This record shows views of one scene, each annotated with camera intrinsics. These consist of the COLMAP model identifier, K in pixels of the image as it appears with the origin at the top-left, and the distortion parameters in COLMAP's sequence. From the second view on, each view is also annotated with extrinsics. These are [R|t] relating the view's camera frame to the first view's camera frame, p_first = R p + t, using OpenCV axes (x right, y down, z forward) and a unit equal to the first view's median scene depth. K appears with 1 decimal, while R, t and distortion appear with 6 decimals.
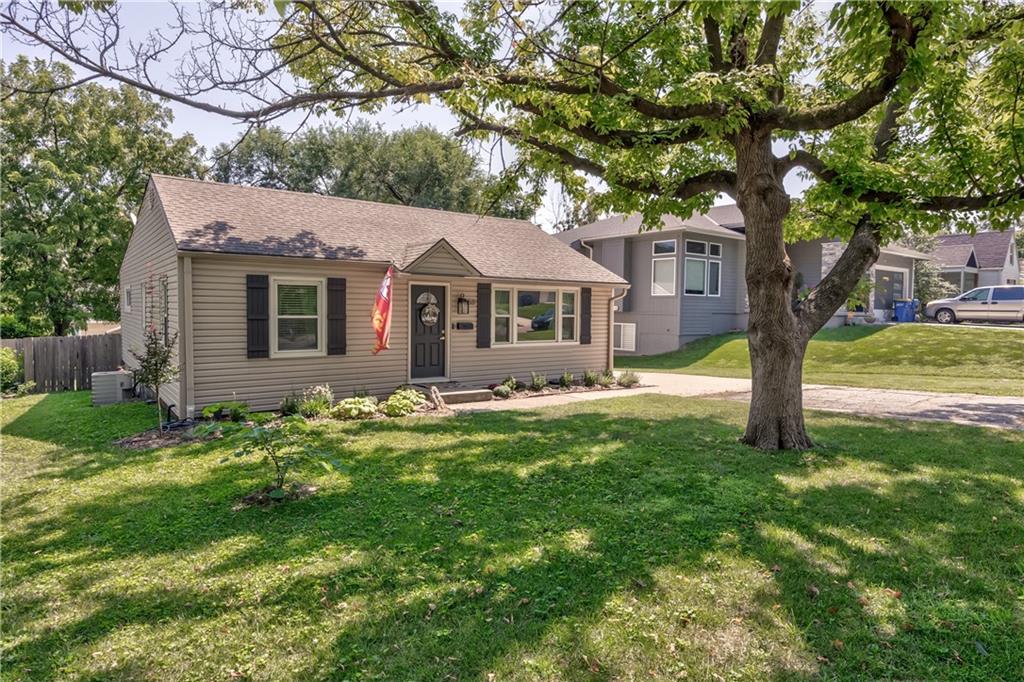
lens RADIAL K [[593.2, 0, 511.6], [0, 593.2, 341.0], [0, 0, 1]] dist [0.002526, -0.000083]
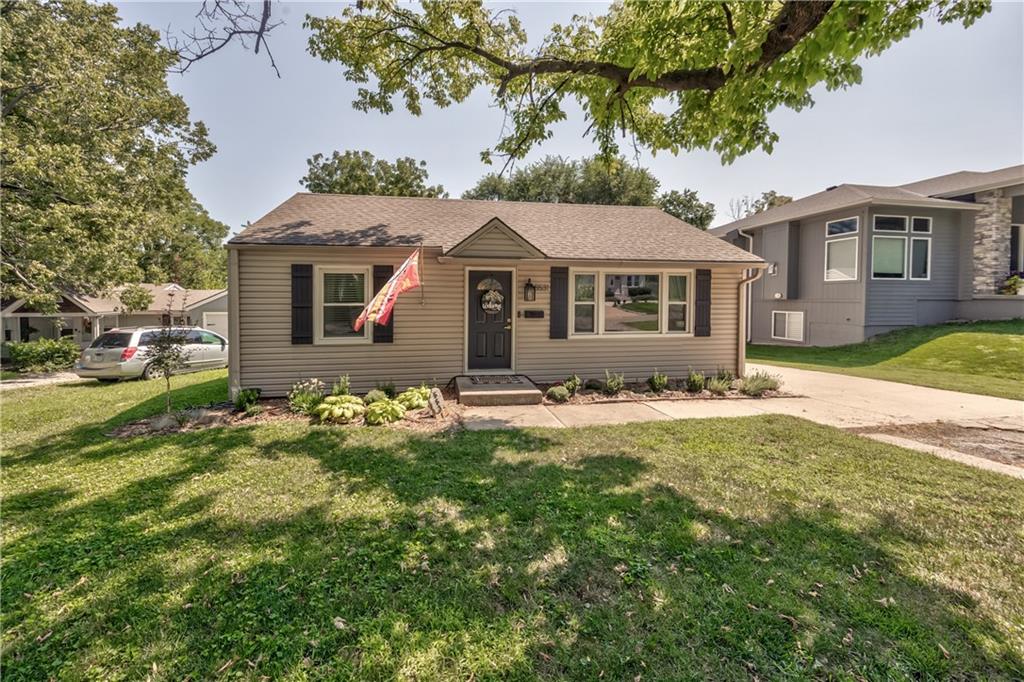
lens RADIAL K [[388.6, 0, 508.1], [0, 388.6, 312.9], [0, 0, 1]] dist [-0.002626, -0.000101]
pose [[0.879135, 0.004925, -0.476547, 0.167448], [-0.016743, 0.999648, -0.020556, -0.014320], [0.476278, 0.026051, 0.878909, 0.448721]]
